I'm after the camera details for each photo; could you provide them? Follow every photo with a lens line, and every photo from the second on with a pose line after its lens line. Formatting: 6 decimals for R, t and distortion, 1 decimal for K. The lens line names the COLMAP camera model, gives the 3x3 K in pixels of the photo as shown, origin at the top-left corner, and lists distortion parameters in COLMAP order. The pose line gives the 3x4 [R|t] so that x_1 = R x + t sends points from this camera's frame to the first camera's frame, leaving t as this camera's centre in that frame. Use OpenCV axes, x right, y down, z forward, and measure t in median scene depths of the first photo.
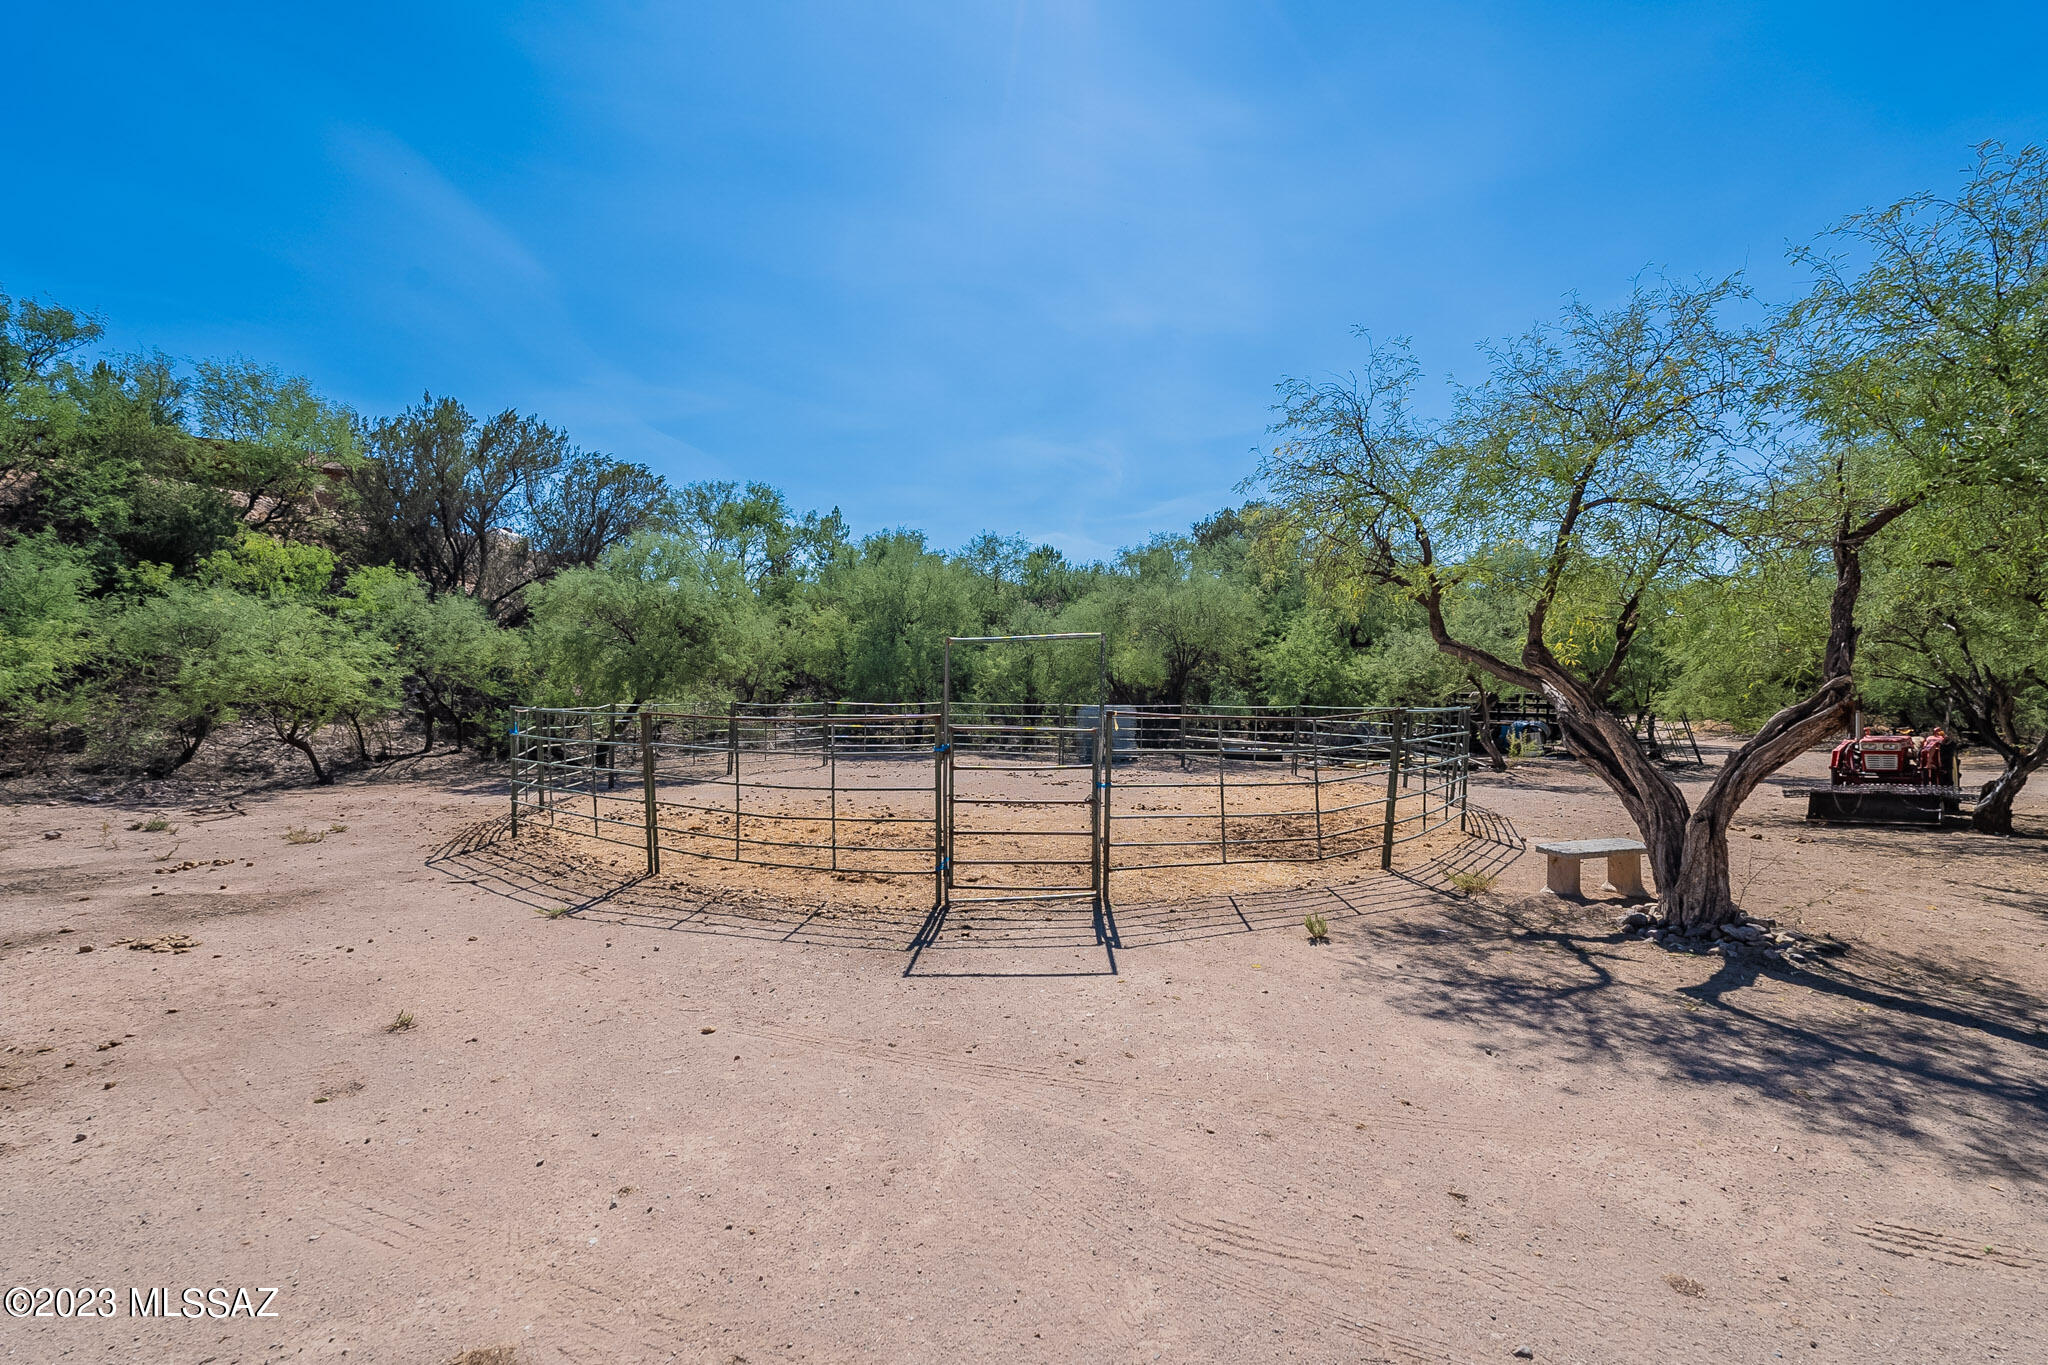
lens RADIAL K [[931.3, 0, 1026.6], [0, 931.3, 689.5], [0, 0, 1]] dist [-0.004913, -0.000907]
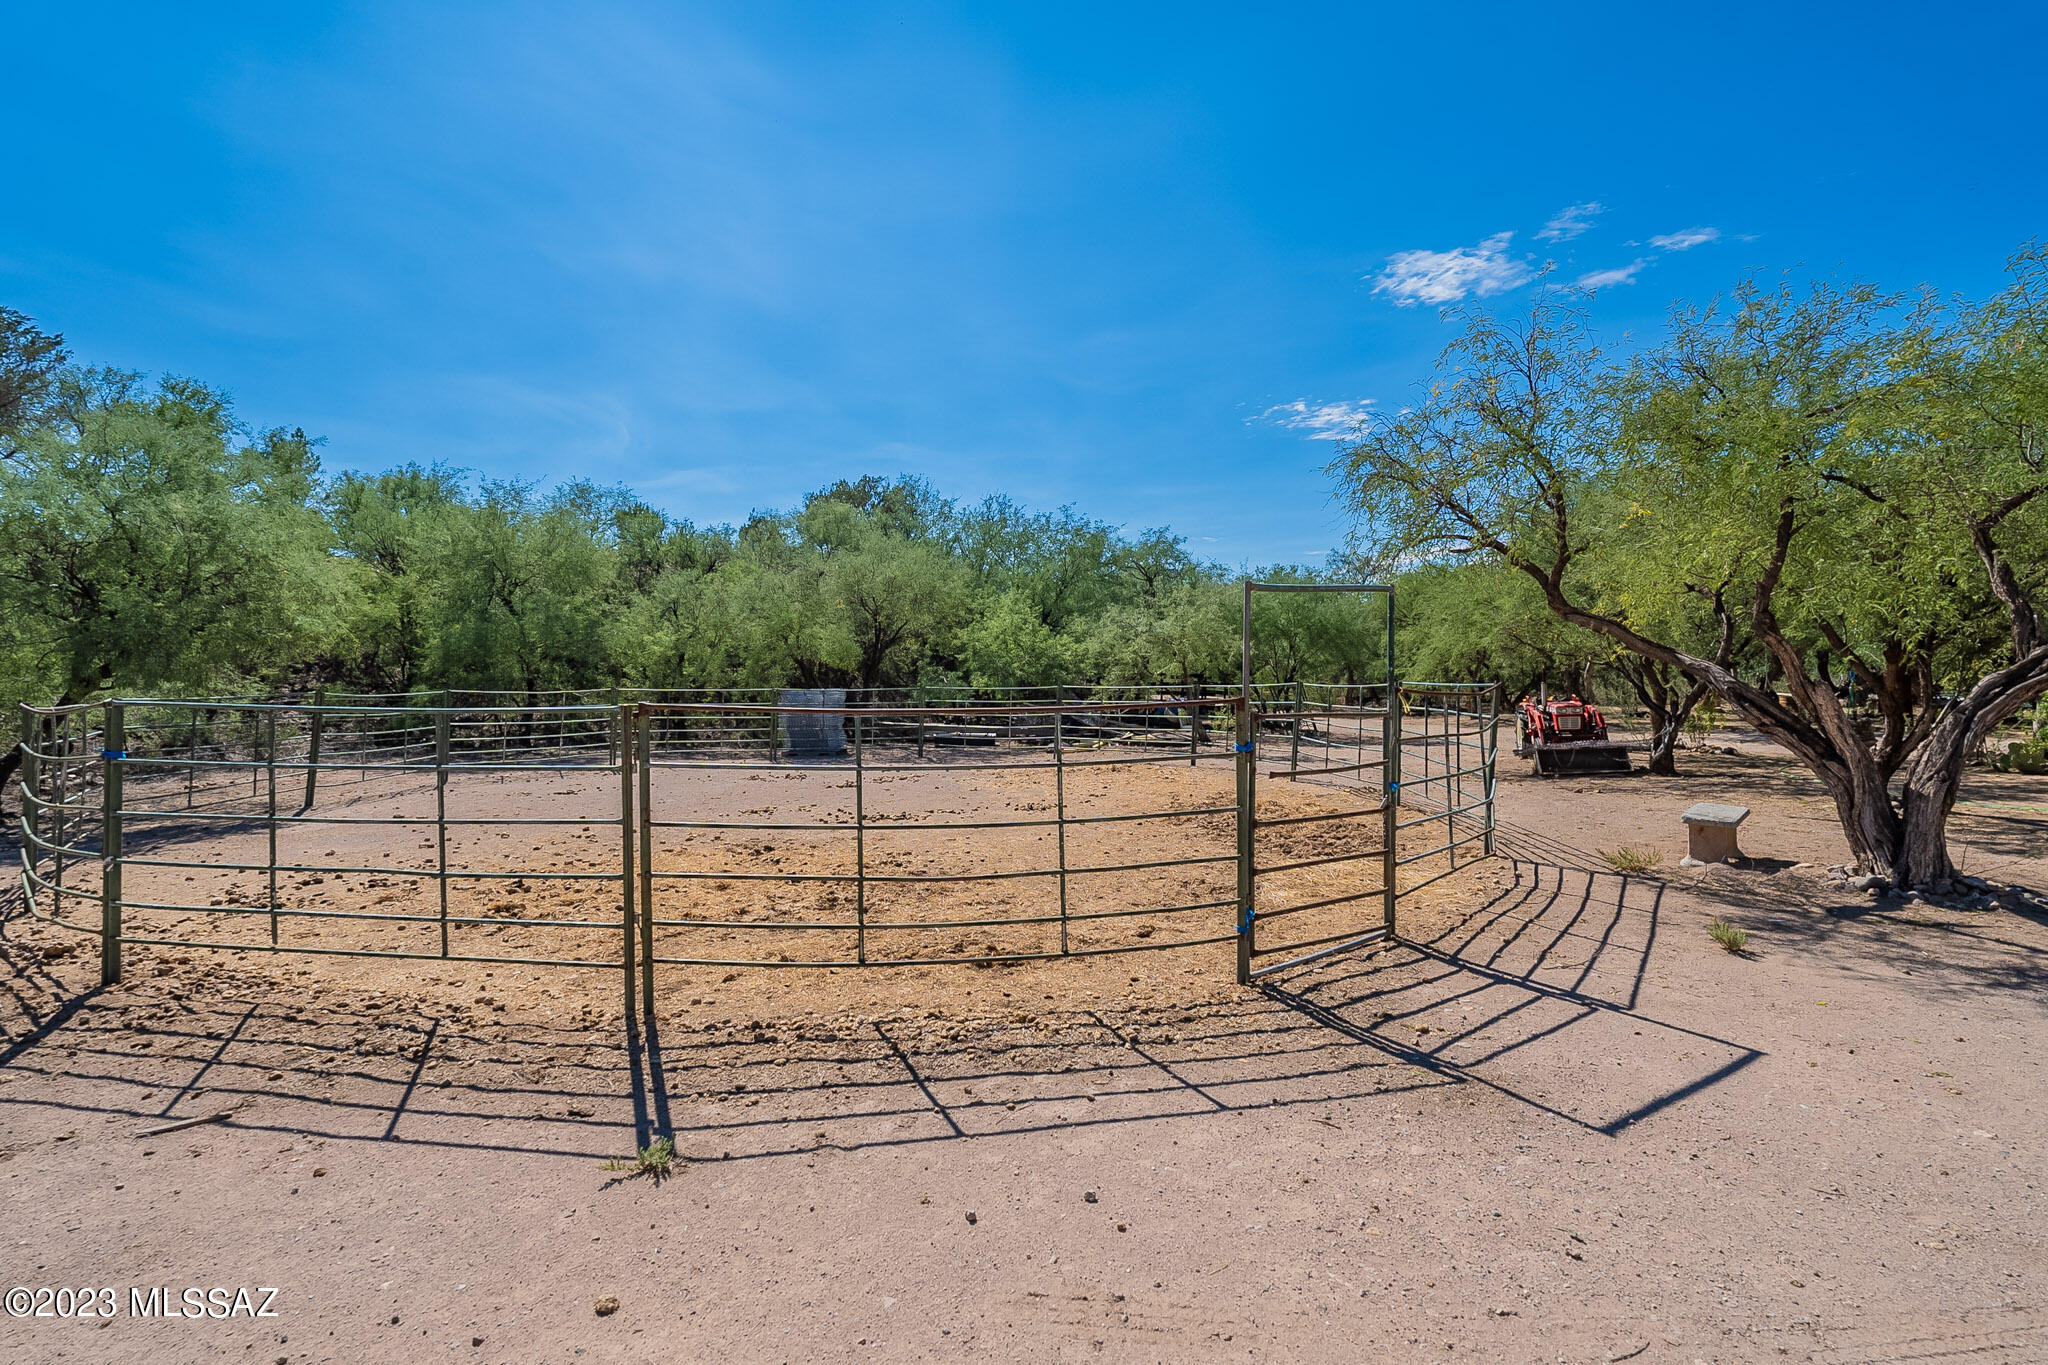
lens RADIAL K [[931.3, 0, 1037.2], [0, 931.3, 674.1], [0, 0, 1]] dist [-0.004913, -0.000907]
pose [[0.857949, -0.008225, 0.513670, -0.177916], [0.008366, 0.999963, 0.002040, 0.002214], [-0.513667, 0.002547, 0.857986, 0.161539]]
